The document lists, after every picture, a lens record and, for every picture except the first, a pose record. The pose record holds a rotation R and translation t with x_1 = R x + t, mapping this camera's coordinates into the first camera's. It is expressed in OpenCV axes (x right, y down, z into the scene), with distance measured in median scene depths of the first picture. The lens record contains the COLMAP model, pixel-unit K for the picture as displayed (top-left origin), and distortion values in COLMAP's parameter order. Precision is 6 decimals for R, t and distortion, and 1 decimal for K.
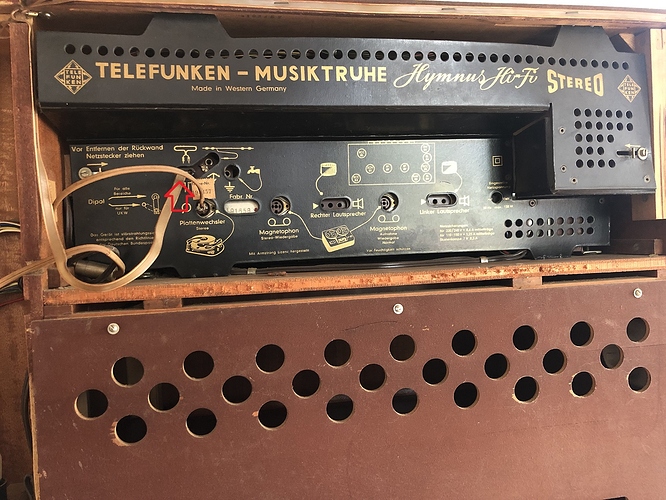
lens RADIAL K [[568.5, 0, 332.9], [0, 568.5, 252.3], [0, 0, 1]] dist [0.007740, -0.001171]
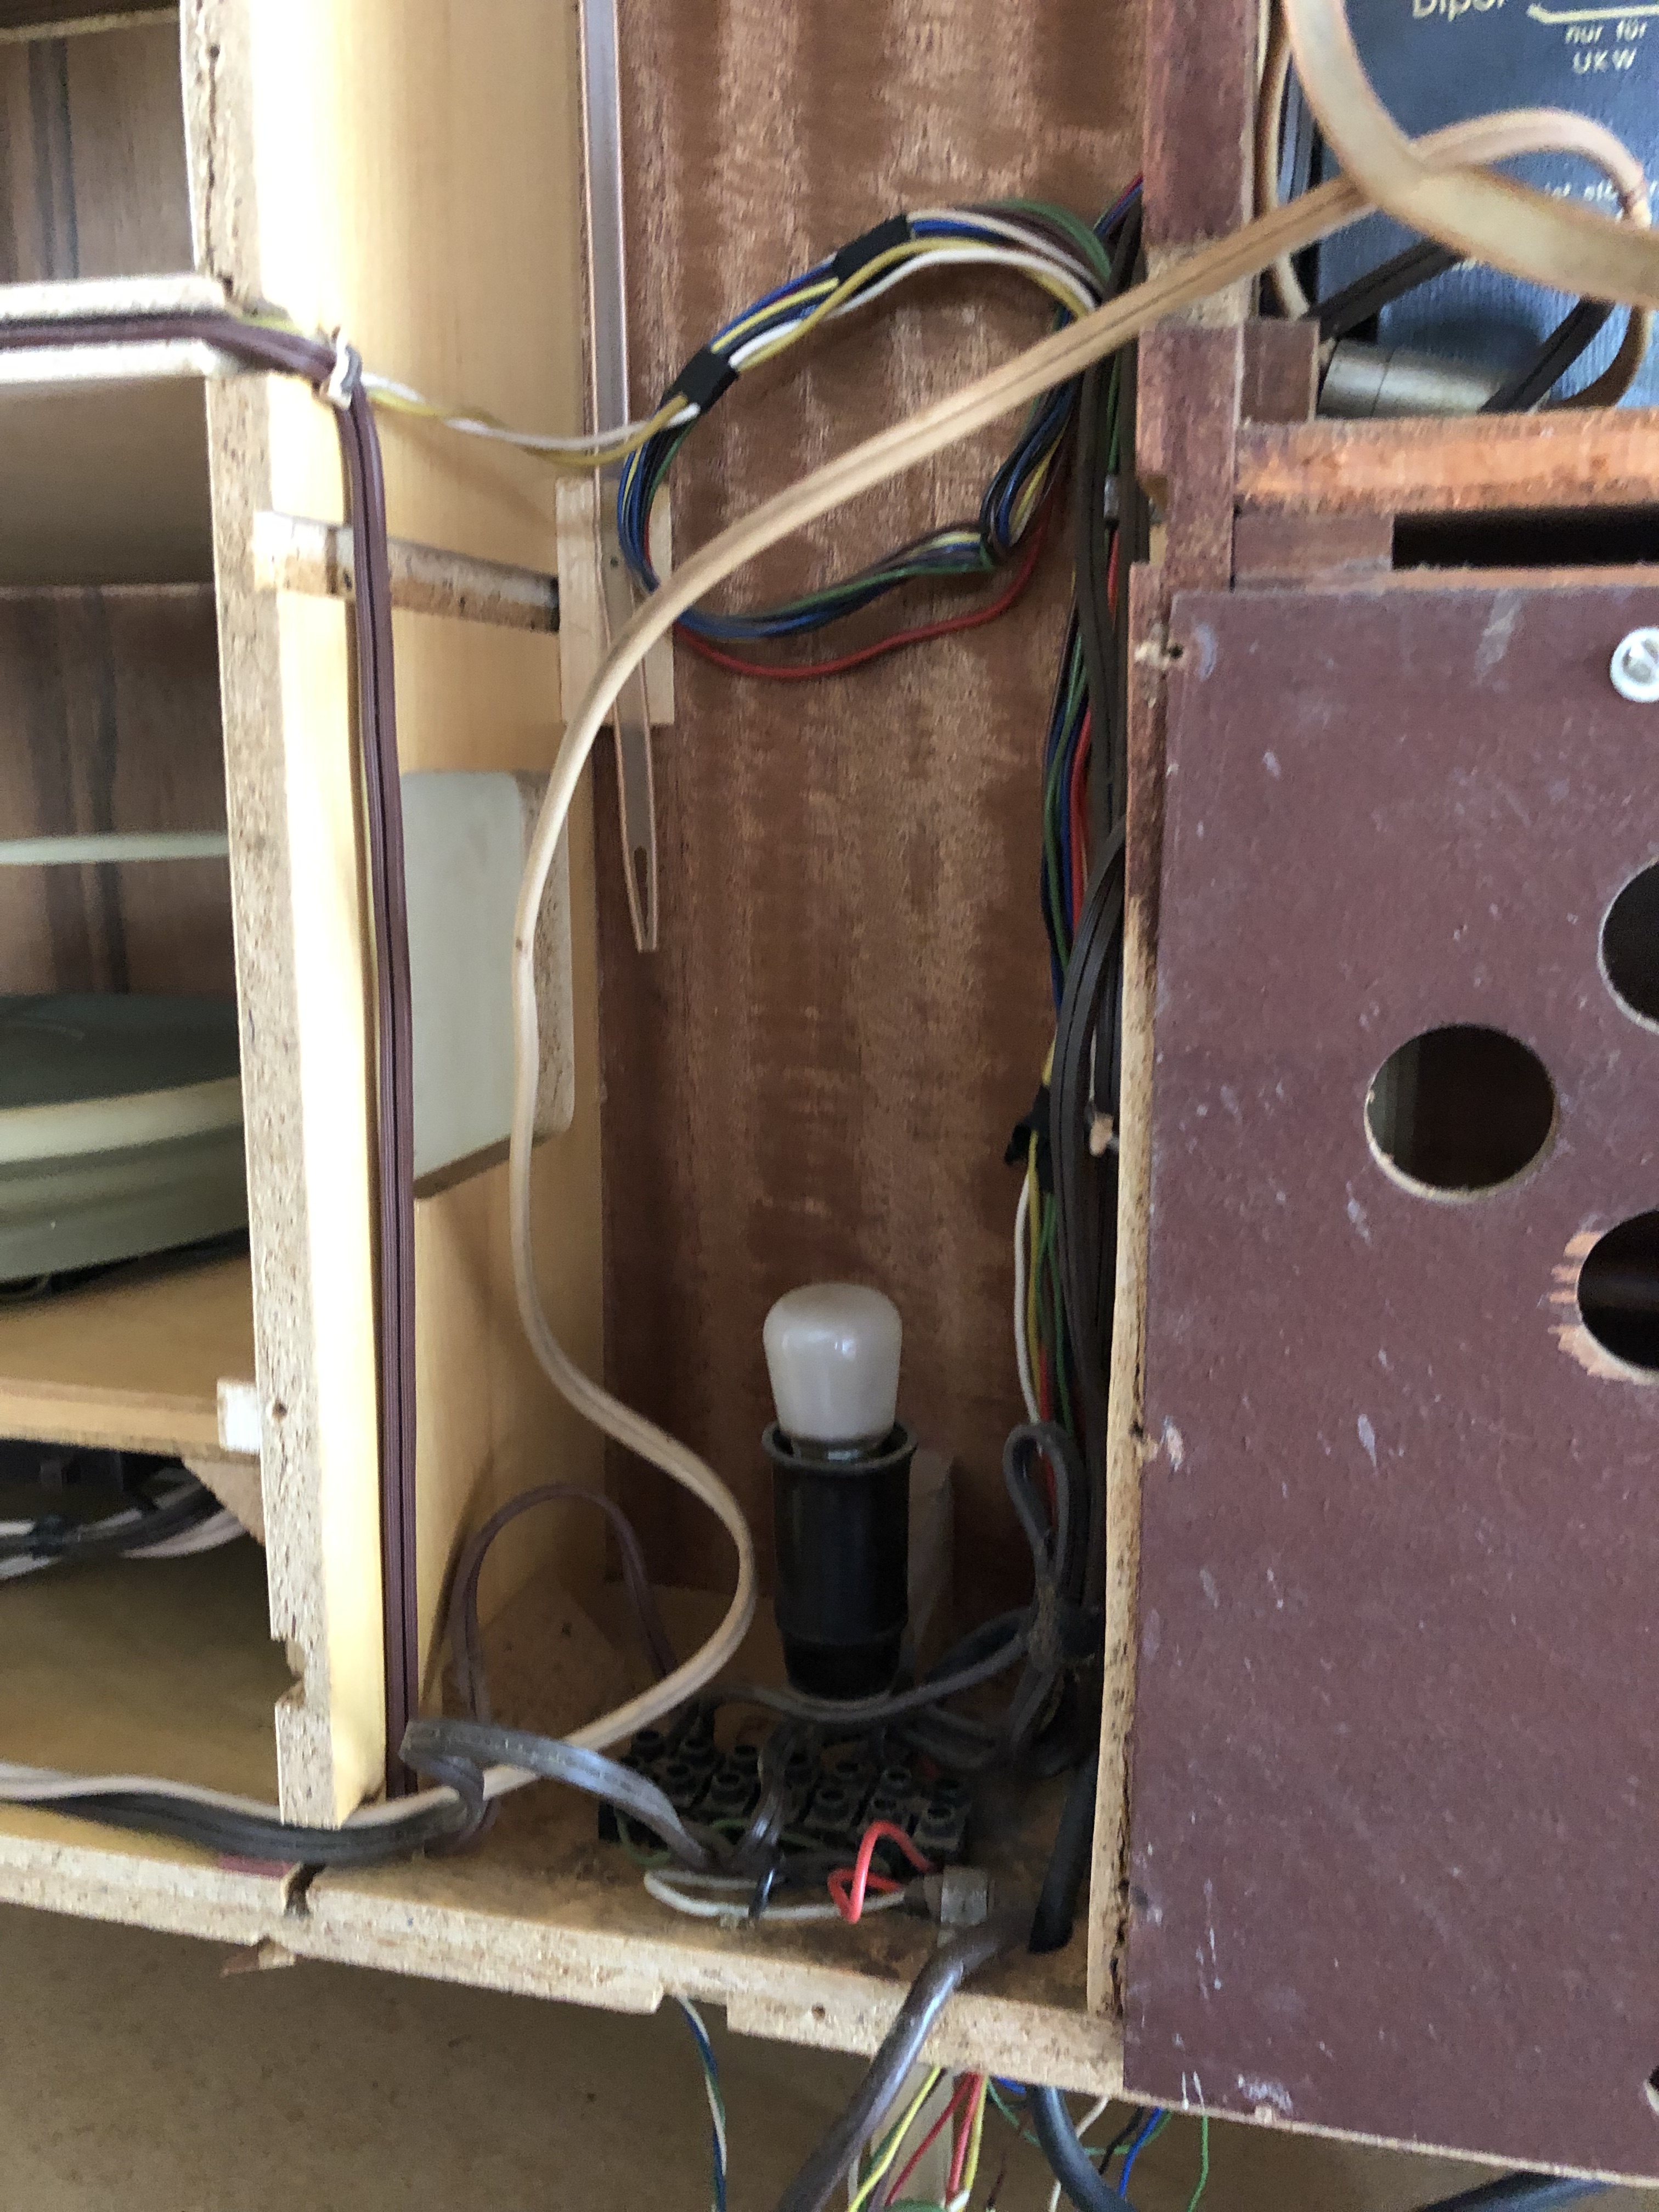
lens RADIAL K [[1888.3, 0, 831.4], [0, 1888.3, 1100.5], [0, 0, 1]] dist [0.007740, -0.001171]
pose [[0.904837, 0.118315, -0.408989, -0.360869], [-0.049786, 0.983425, 0.174345, 0.173205], [0.422838, -0.137392, 0.895730, 0.410511]]
